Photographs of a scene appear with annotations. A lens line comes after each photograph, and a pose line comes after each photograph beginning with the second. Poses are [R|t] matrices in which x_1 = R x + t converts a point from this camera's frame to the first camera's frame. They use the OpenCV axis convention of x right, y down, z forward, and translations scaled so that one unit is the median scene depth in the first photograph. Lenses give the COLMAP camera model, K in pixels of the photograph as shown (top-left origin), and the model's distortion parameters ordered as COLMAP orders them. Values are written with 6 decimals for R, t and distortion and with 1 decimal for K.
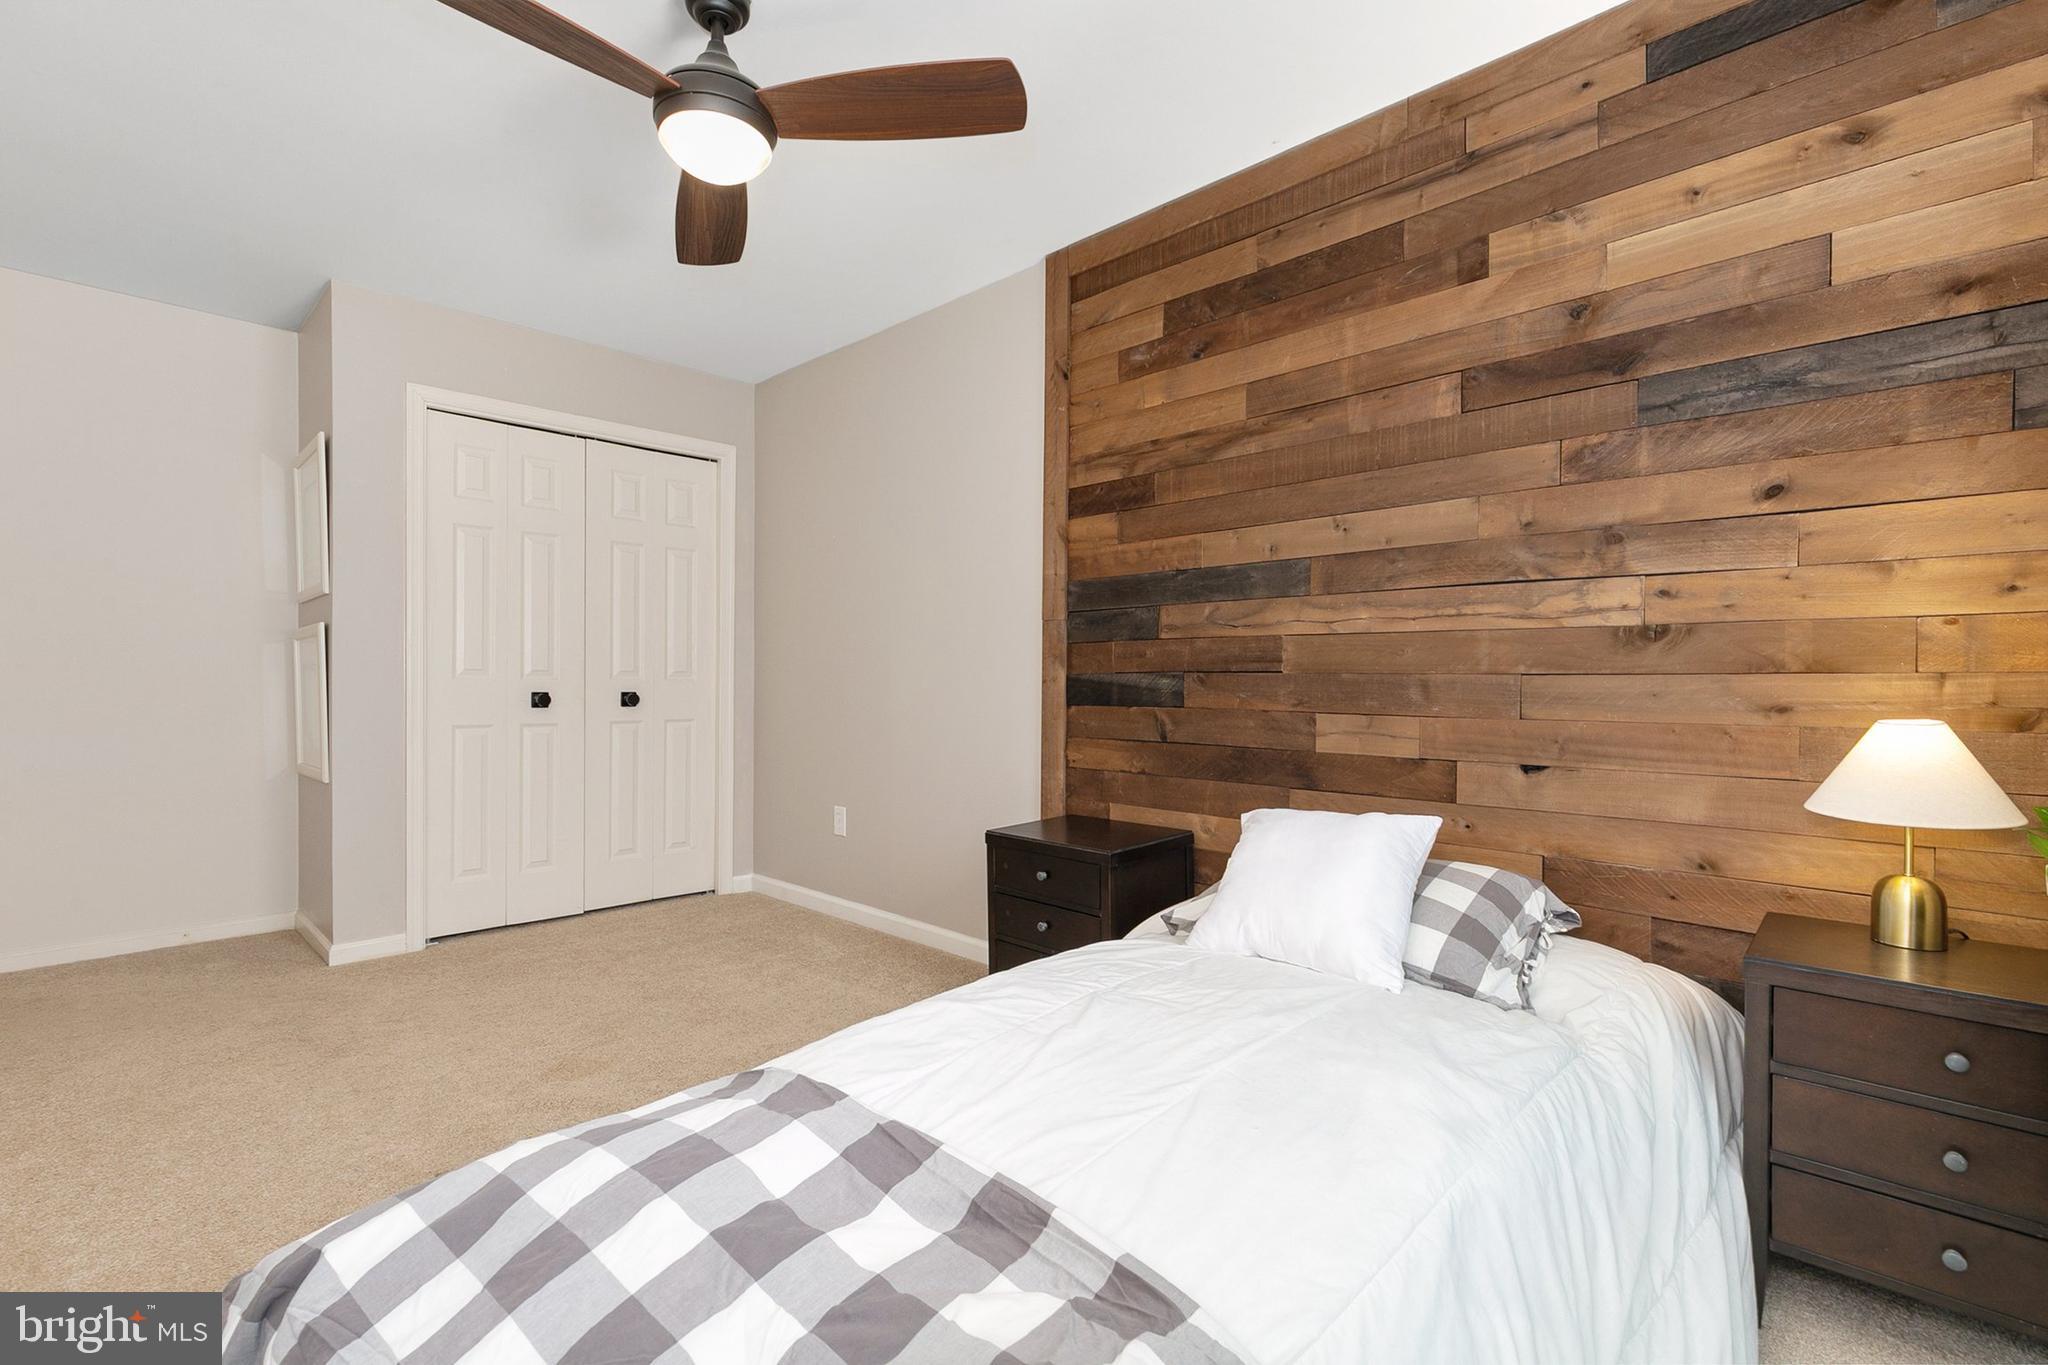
lens RADIAL K [[931.9, 0, 1026.1], [0, 931.9, 694.6], [0, 0, 1]] dist [0.009755, -0.002372]
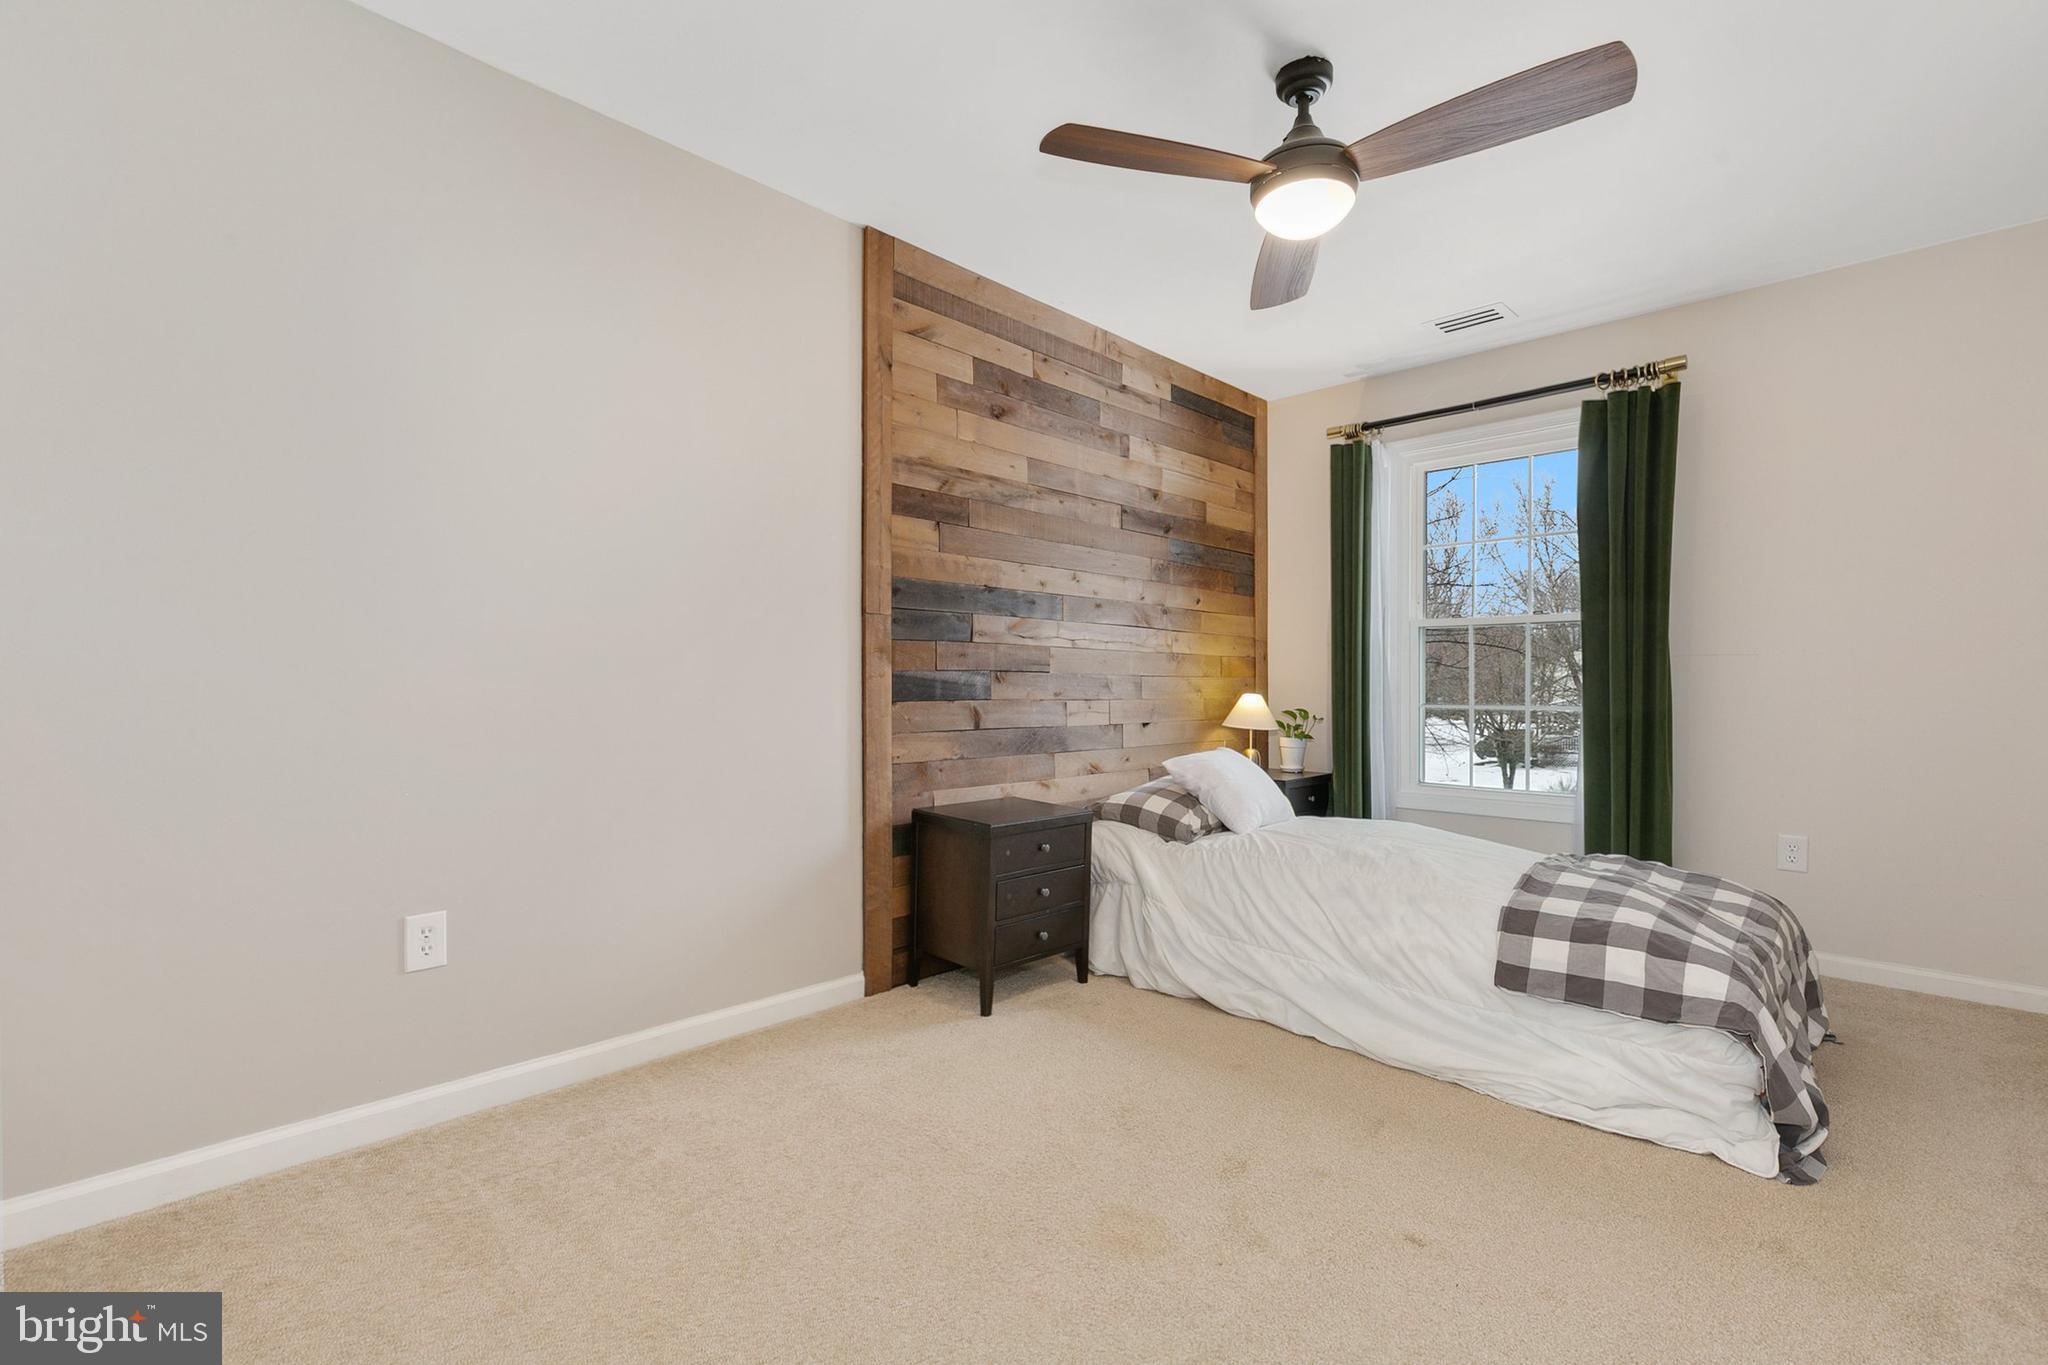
lens RADIAL K [[931.9, 0, 1026.2], [0, 931.9, 673.4], [0, 0, 1]] dist [0.009755, -0.002372]
pose [[-0.010879, -0.002765, 0.999937, -1.016816], [-0.002056, 0.999994, 0.002743, -0.023523], [-0.999939, -0.002026, -0.010885, 0.933949]]
